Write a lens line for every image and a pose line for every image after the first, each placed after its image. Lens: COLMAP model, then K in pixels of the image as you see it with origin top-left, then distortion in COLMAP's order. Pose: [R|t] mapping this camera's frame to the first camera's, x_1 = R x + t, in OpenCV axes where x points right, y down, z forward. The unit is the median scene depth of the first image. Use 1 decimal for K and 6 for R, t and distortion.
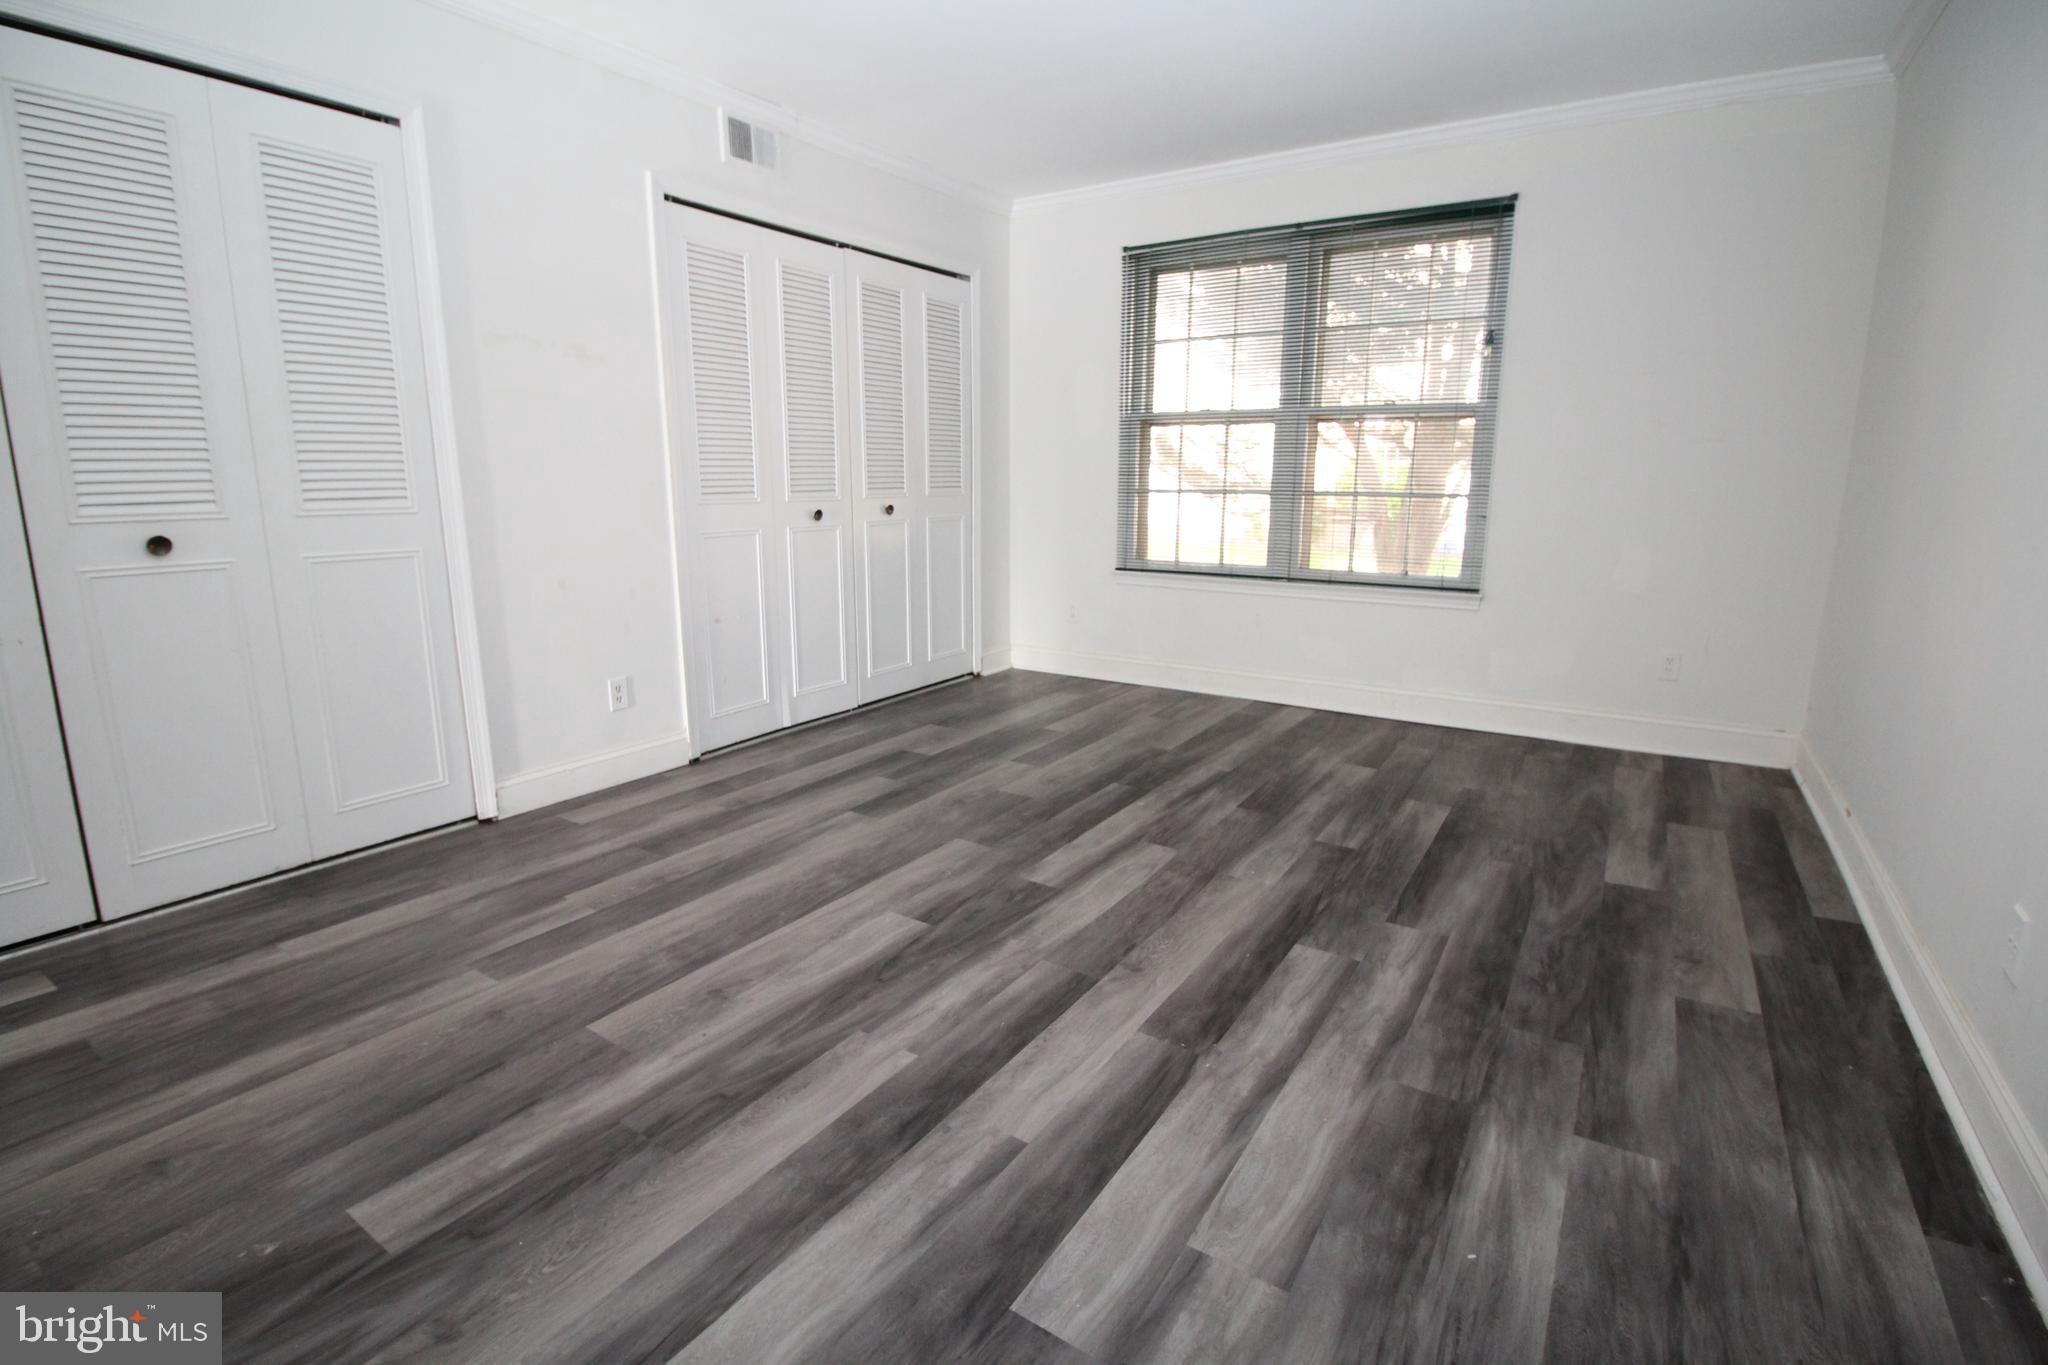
lens RADIAL K [[946.9, 0, 1030.6], [0, 946.9, 662.7], [0, 0, 1]] dist [-0.001023, -0.012763]
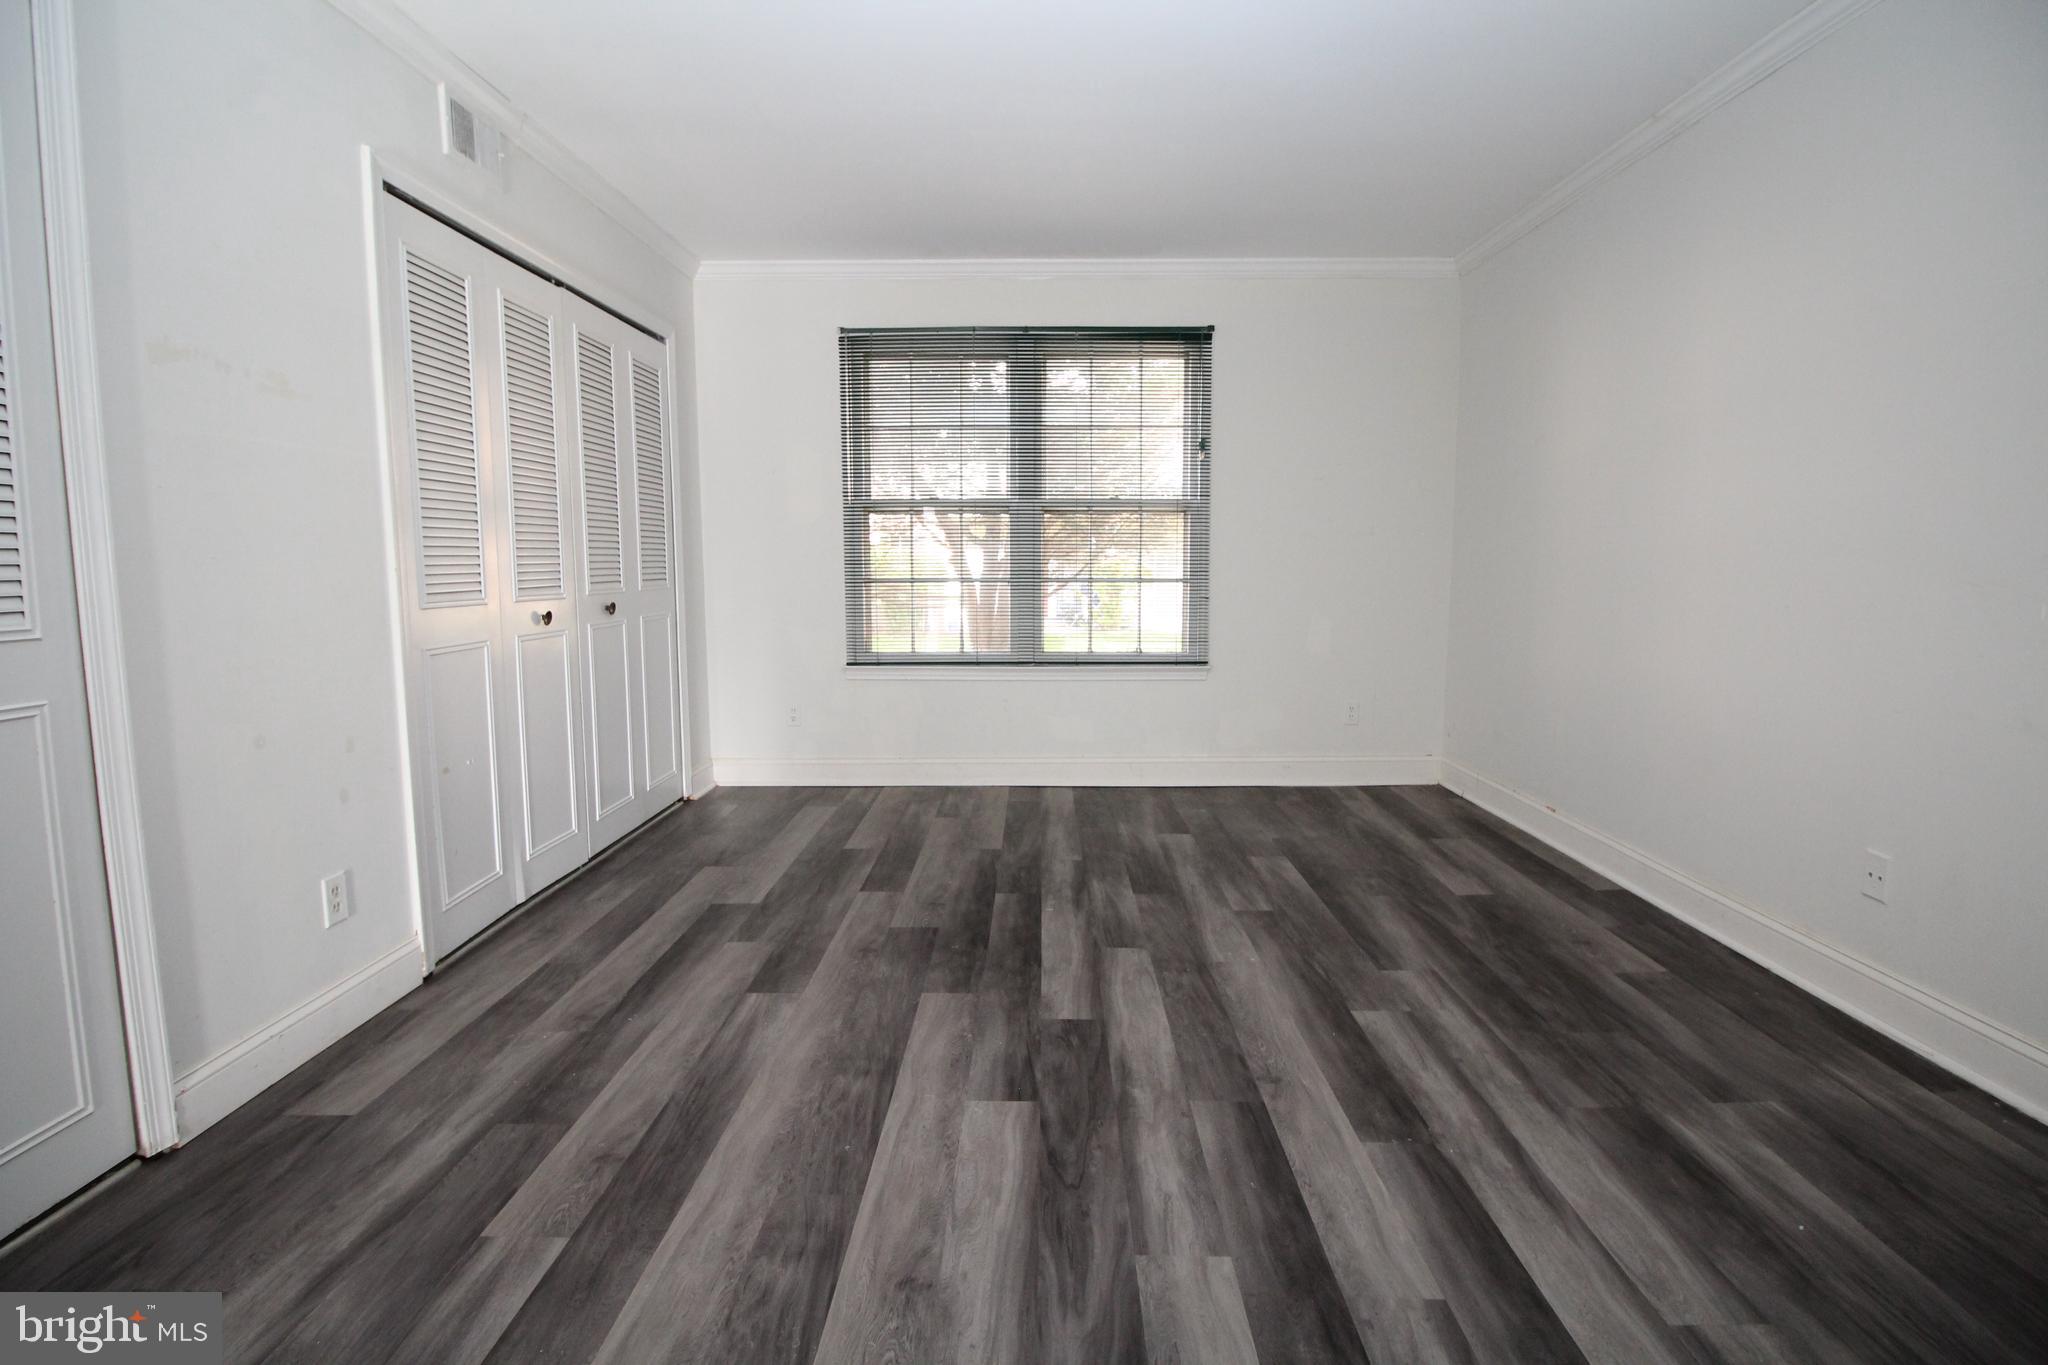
lens RADIAL K [[946.9, 0, 1030.6], [0, 946.9, 662.7], [0, 0, 1]] dist [-0.001023, -0.012763]
pose [[0.847735, -0.061908, 0.526795, -0.403634], [0.109063, 0.992289, -0.058895, -0.043230], [-0.519087, 0.107382, 0.847949, 0.199772]]
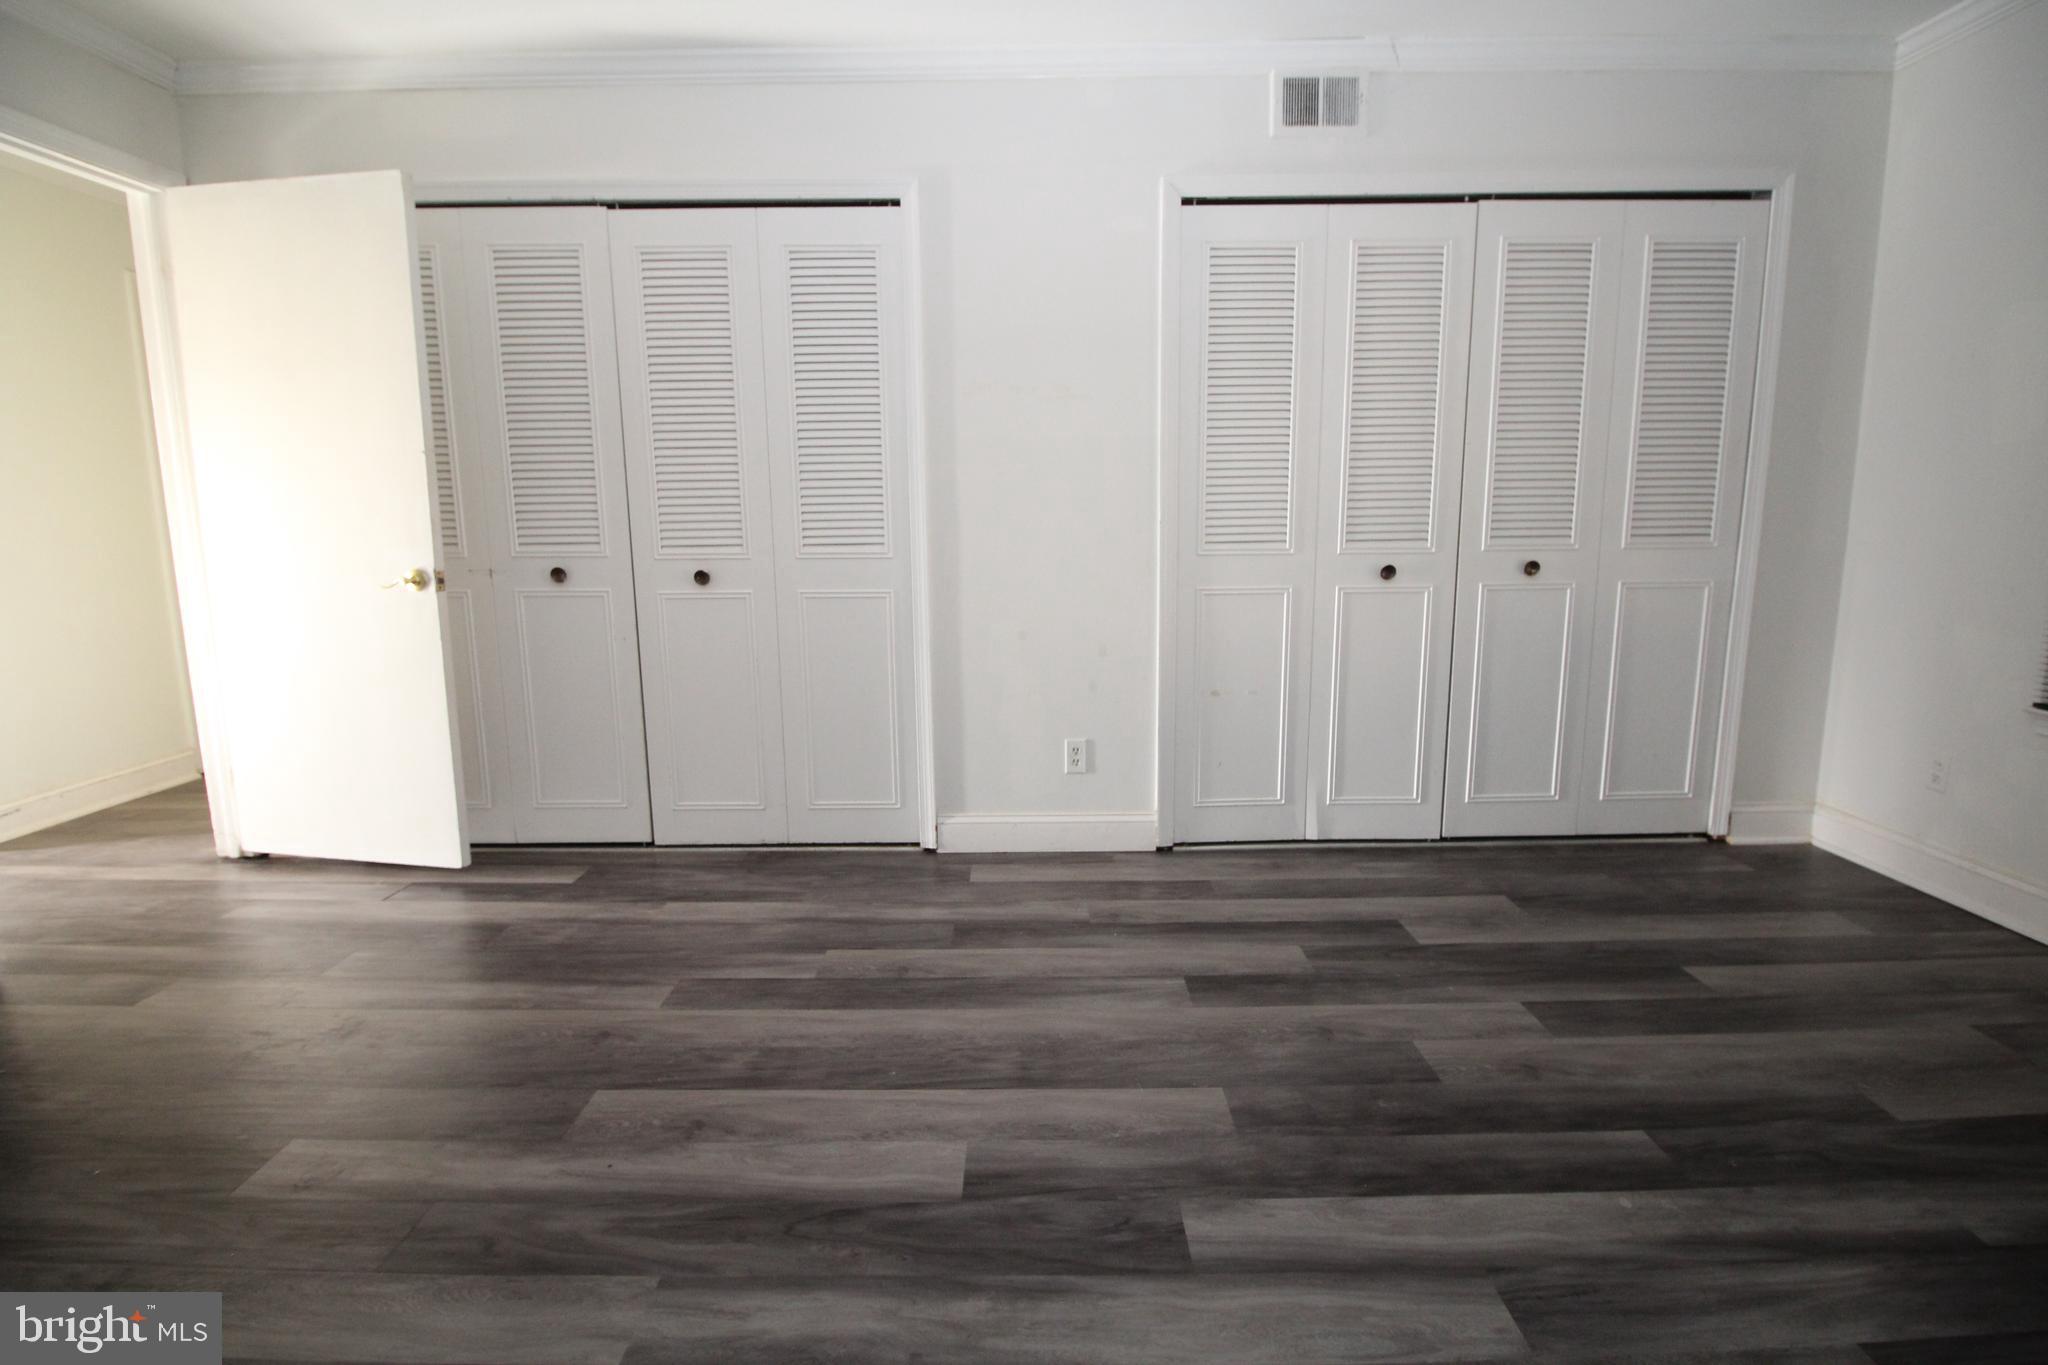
lens RADIAL K [[946.9, 0, 1030.6], [0, 946.9, 662.7], [0, 0, 1]] dist [-0.001023, -0.012763]
pose [[0.546618, 0.121448, -0.828528, 0.333154], [-0.152412, 0.987329, 0.044172, -0.102622], [0.823395, 0.102132, 0.558202, 0.487821]]
